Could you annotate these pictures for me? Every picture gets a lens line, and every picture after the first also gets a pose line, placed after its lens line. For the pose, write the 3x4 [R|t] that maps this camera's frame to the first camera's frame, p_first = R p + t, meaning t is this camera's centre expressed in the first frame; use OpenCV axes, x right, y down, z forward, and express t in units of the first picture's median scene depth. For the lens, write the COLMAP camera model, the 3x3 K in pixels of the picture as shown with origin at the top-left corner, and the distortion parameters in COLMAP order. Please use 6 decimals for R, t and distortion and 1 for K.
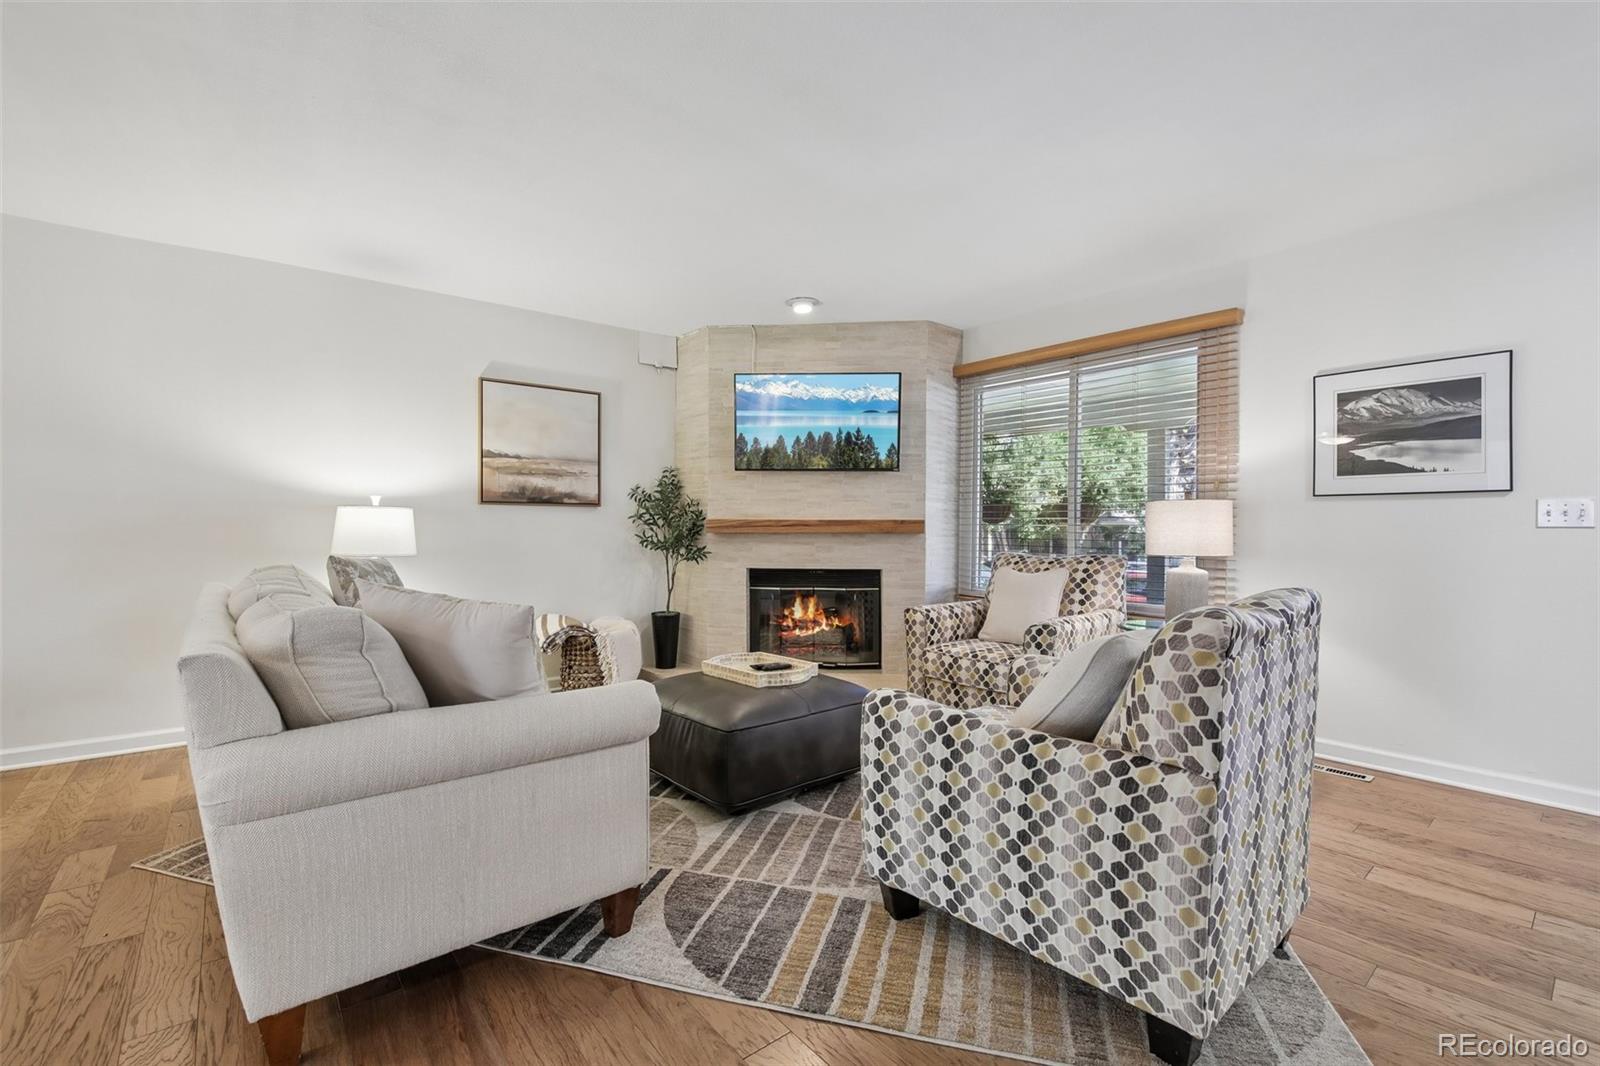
lens RADIAL K [[689.5, 0, 772.6], [0, 689.5, 530.3], [0, 0, 1]] dist [-0.007995, -0.004219]
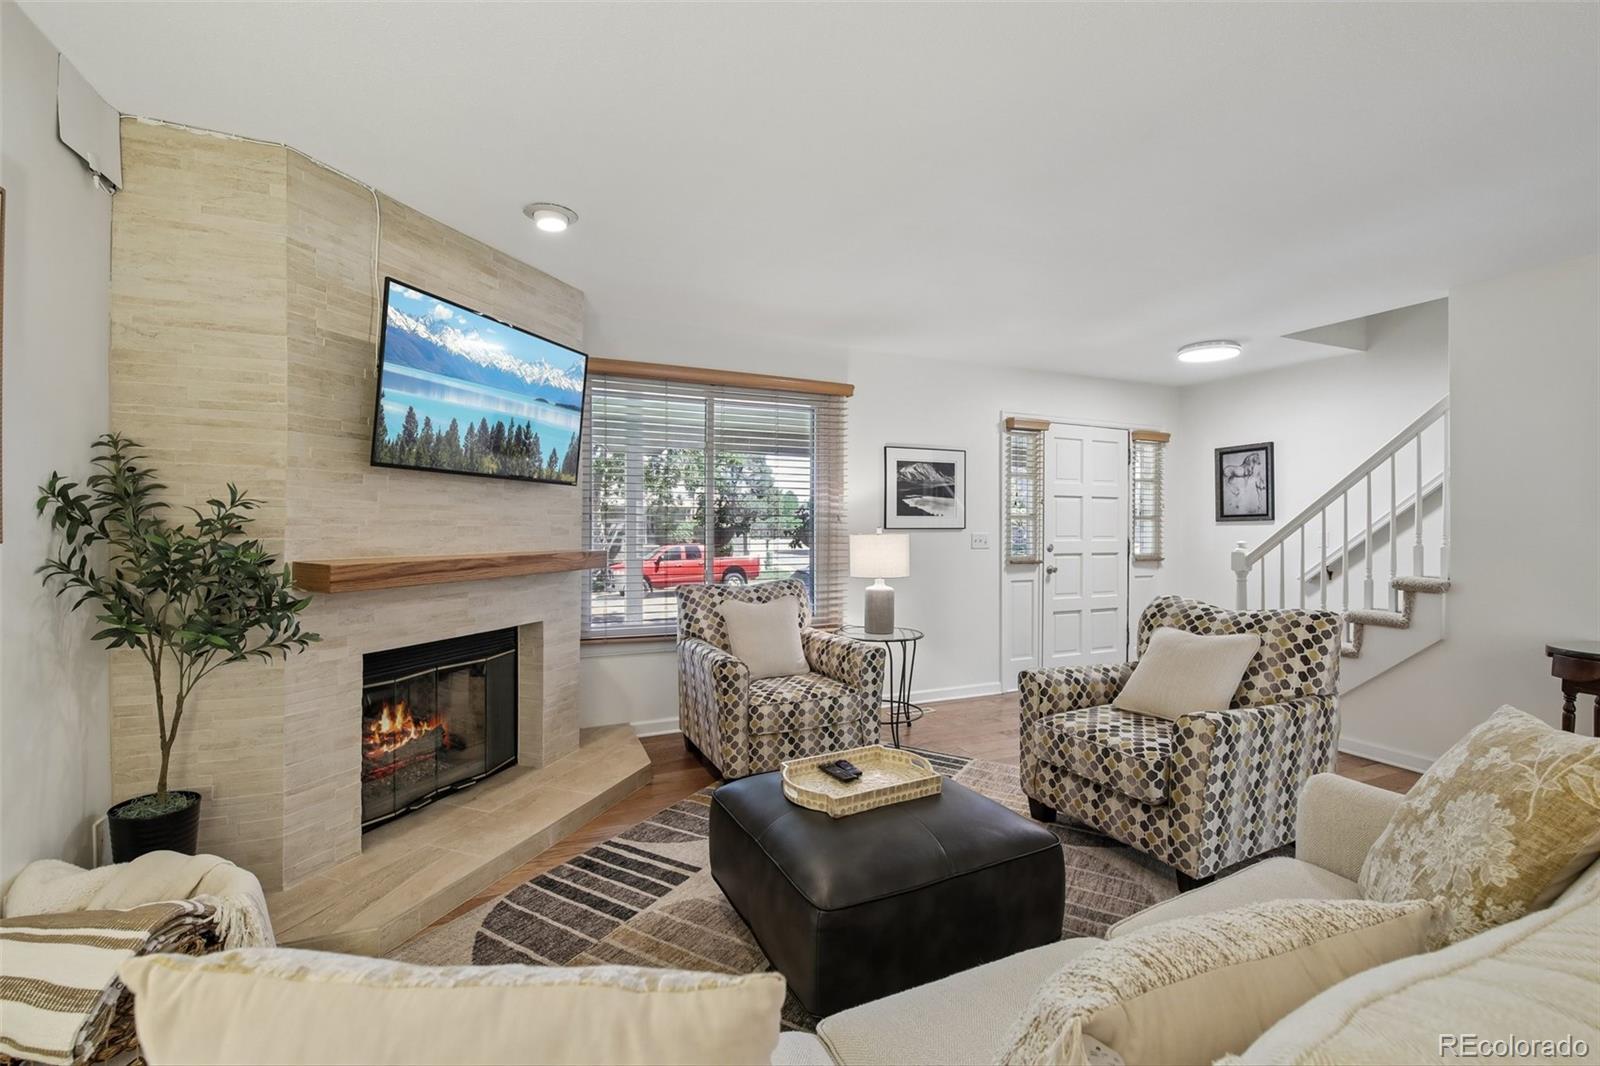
lens RADIAL K [[689.5, 0, 798.2], [0, 689.5, 534.7], [0, 0, 1]] dist [-0.007995, -0.004219]
pose [[0.248223, -0.014546, 0.968594, -0.494251], [0.006477, 0.999890, 0.013356, -0.042959], [-0.968681, 0.002958, 0.248290, 0.601081]]
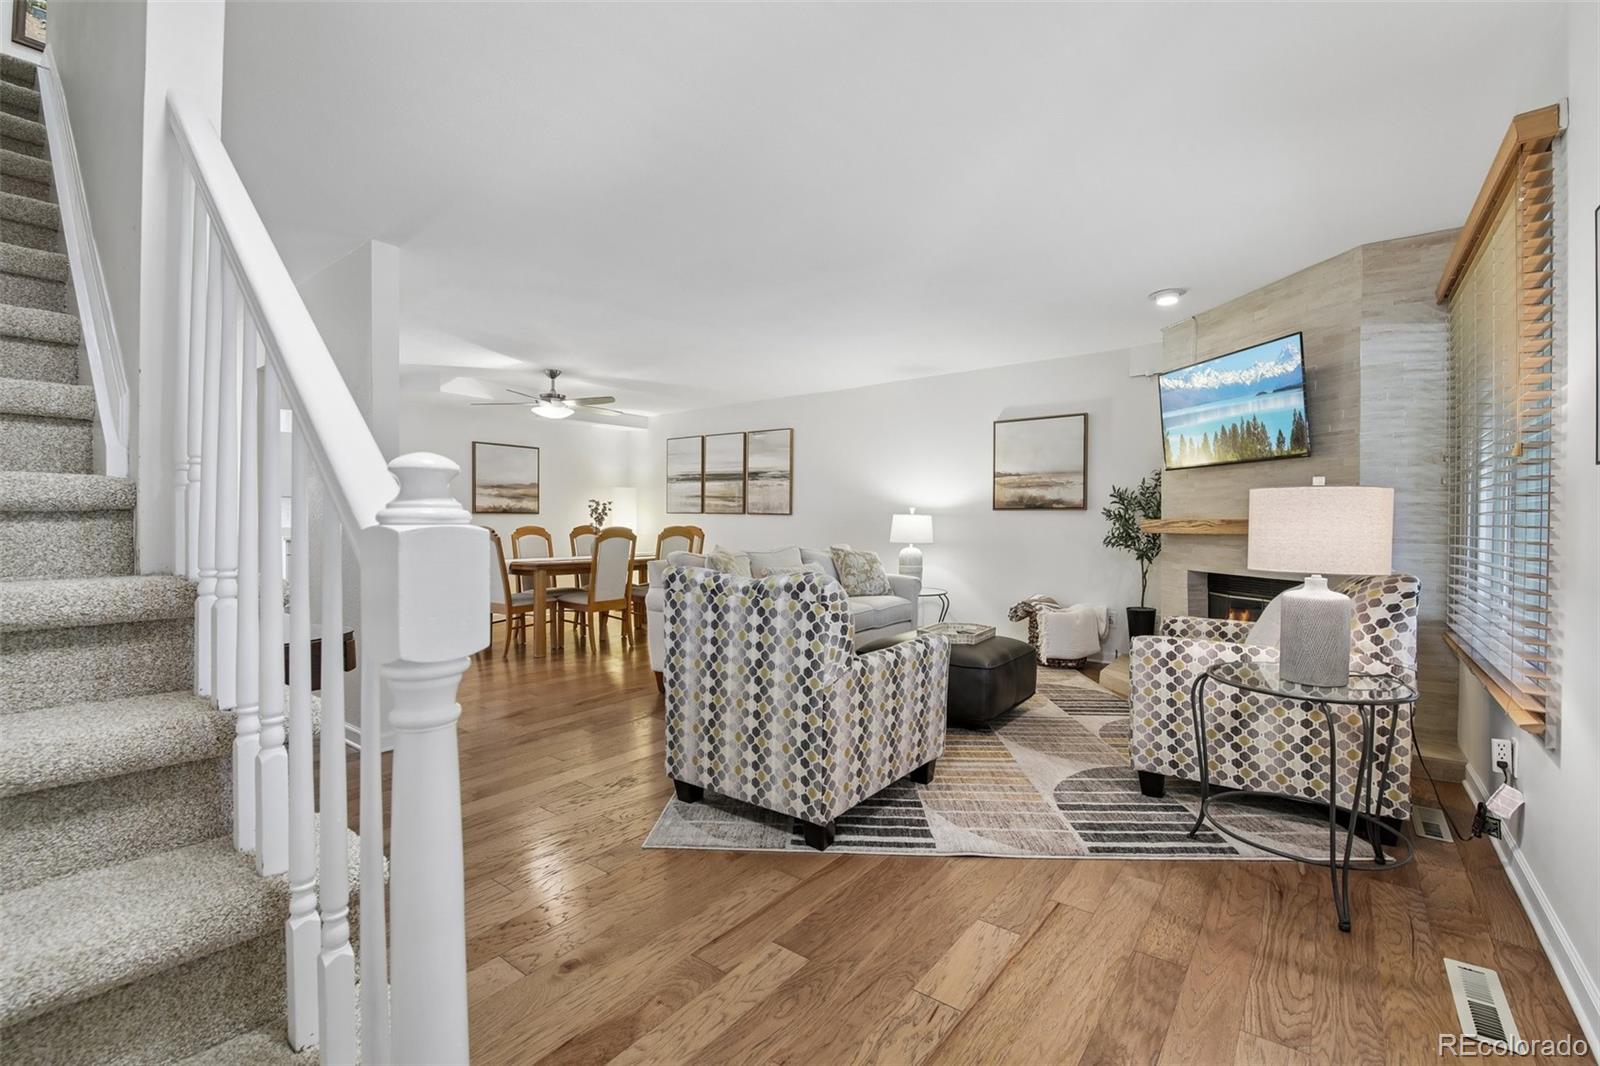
lens RADIAL K [[689.5, 0, 801.3], [0, 689.5, 530.2], [0, 0, 1]] dist [-0.007995, -0.004219]
pose [[0.241913, 0.011120, -0.970234, 0.833218], [-0.004543, 0.999936, 0.010327, -0.009528], [0.970287, 0.001910, 0.241948, 0.255939]]
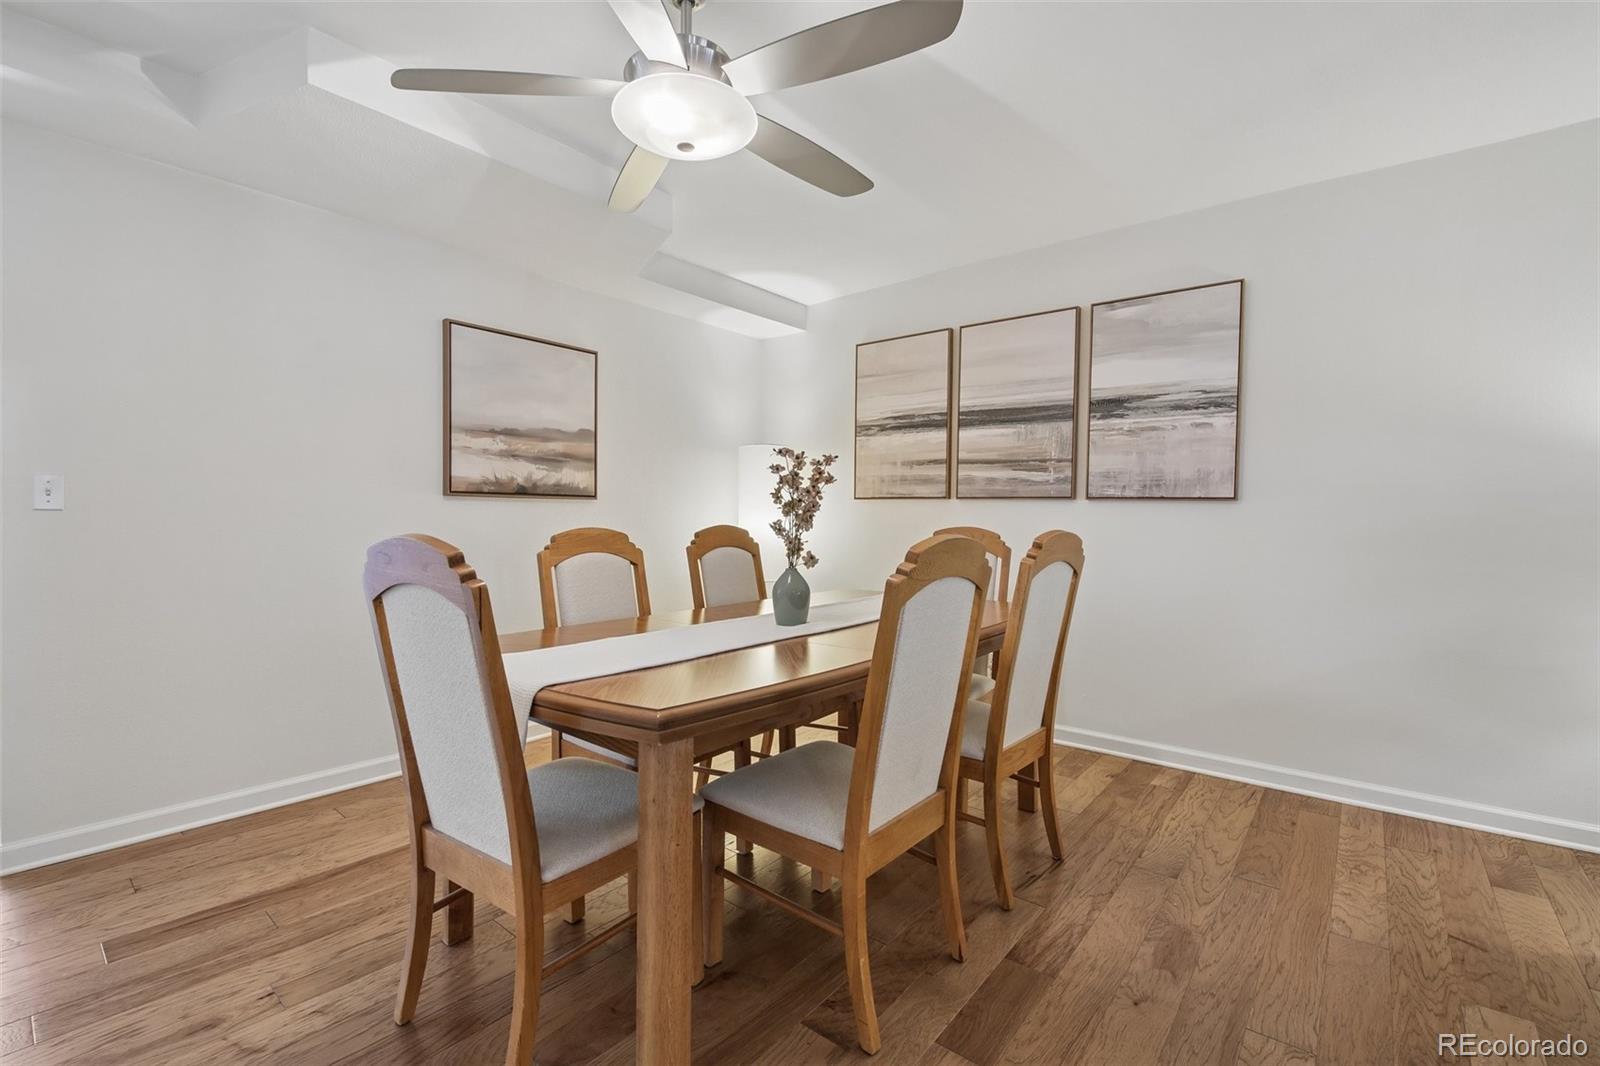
lens RADIAL K [[689.5, 0, 800.7], [0, 689.5, 523.2], [0, 0, 1]] dist [-0.007995, -0.004219]
pose [[0.208578, 0.008941, -0.977965, -0.254179], [-0.008599, 0.999936, 0.007308, -0.008919], [0.977968, 0.006885, 0.208641, 0.088860]]
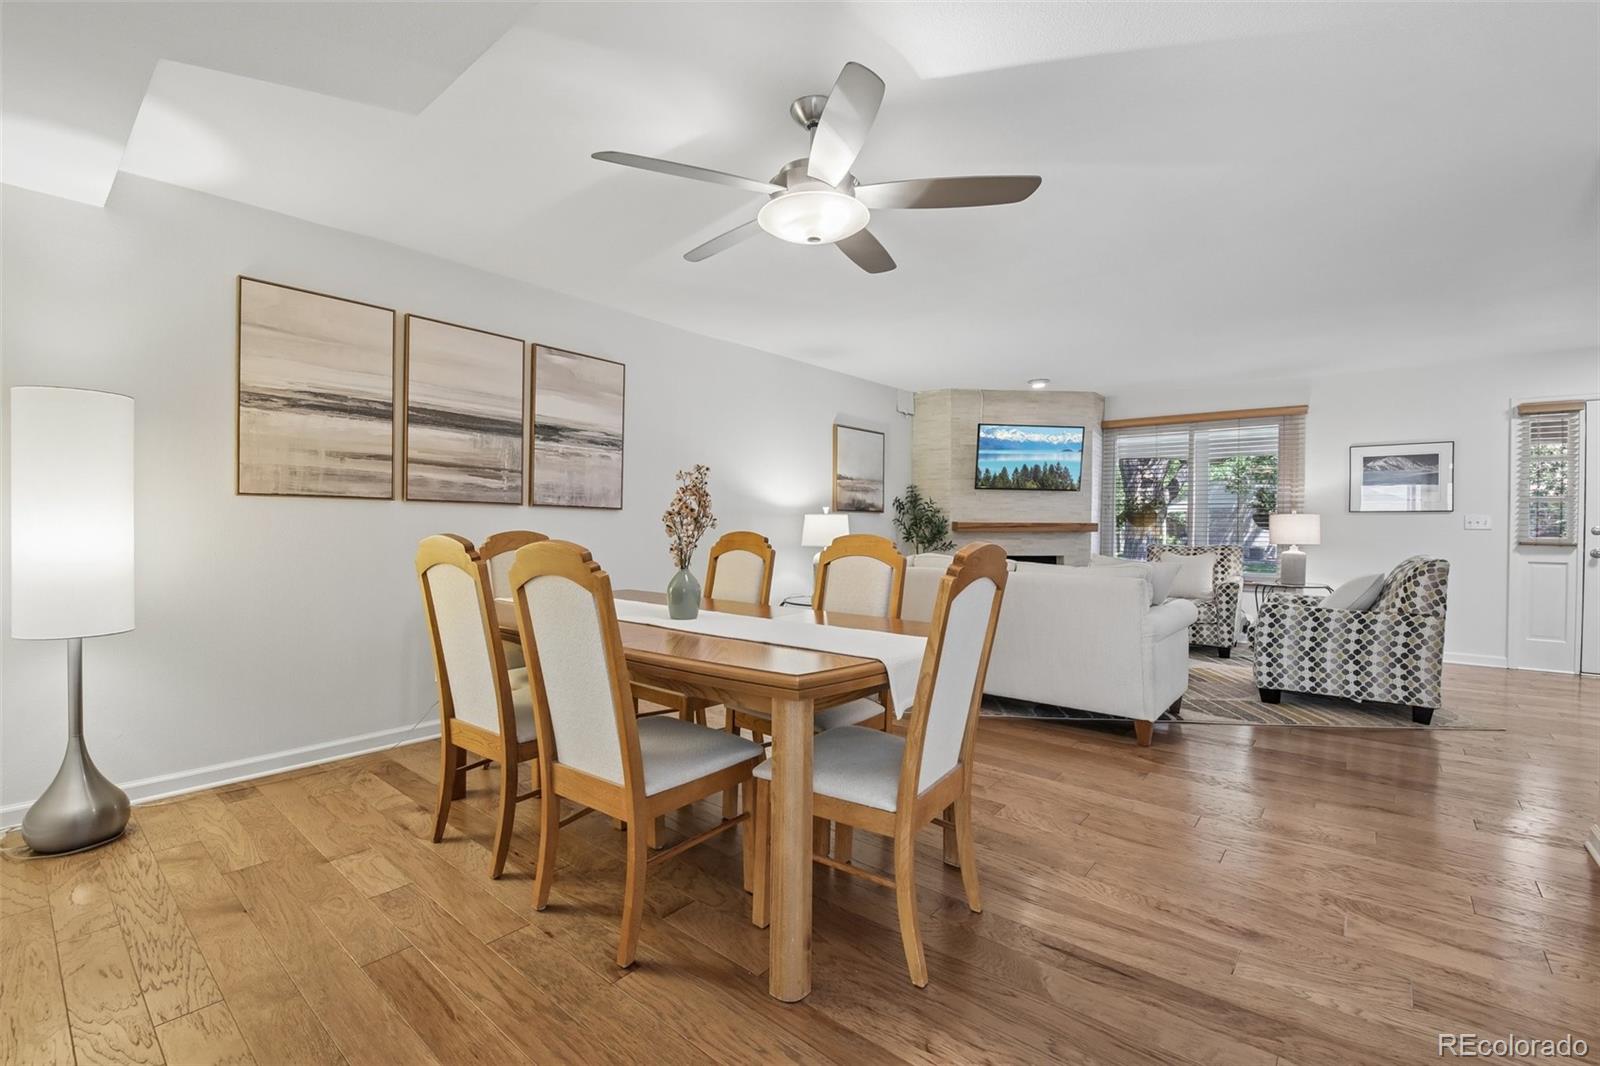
lens RADIAL K [[689.5, 0, 779.0], [0, 689.5, 527.6], [0, 0, 1]] dist [-0.007995, -0.004219]
pose [[0.983285, 0.000897, 0.182071, -0.772440], [-0.000792, 0.999999, -0.000647, -0.003783], [-0.182071, 0.000492, 0.983285, -0.386391]]
